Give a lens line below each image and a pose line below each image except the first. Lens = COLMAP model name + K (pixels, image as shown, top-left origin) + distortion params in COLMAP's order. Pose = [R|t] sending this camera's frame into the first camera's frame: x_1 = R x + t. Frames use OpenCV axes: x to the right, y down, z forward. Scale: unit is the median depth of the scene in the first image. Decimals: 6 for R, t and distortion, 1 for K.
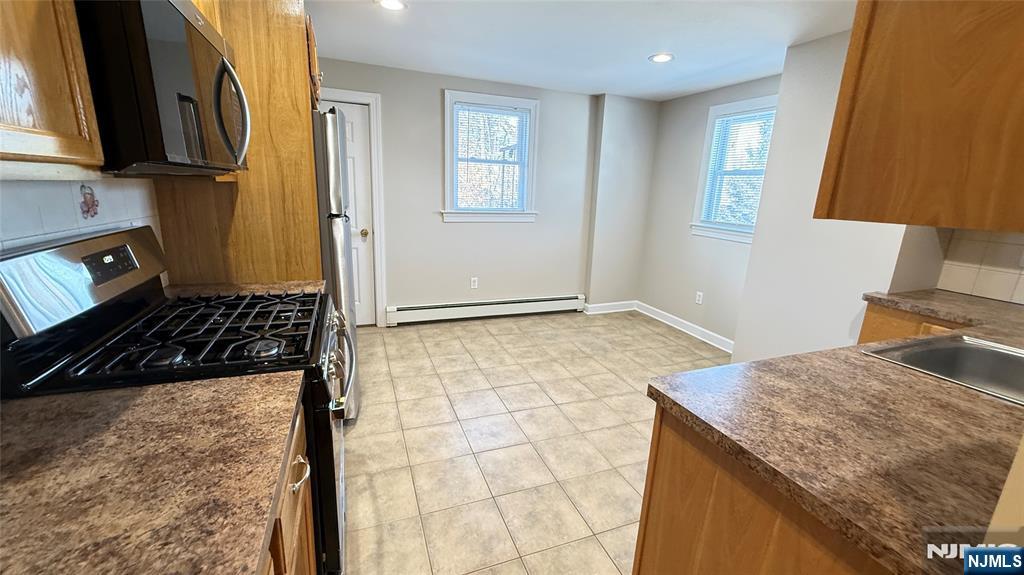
lens RADIAL K [[408.2, 0, 509.4], [0, 408.2, 288.5], [0, 0, 1]] dist [-0.000694, -0.000087]
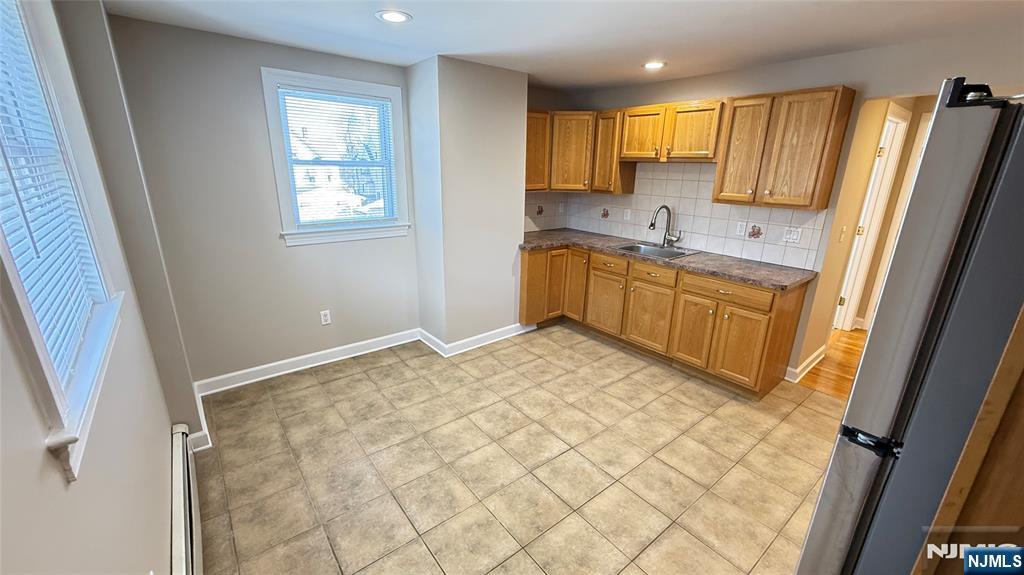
lens RADIAL K [[408.2, 0, 509.4], [0, 408.2, 288.5], [0, 0, 1]] dist [-0.000694, -0.000087]
pose [[-0.301237, -0.321640, 0.897666, -0.447236], [0.198322, 0.899675, 0.388913, -0.340051], [-0.932698, 0.295182, -0.207227, 1.005021]]
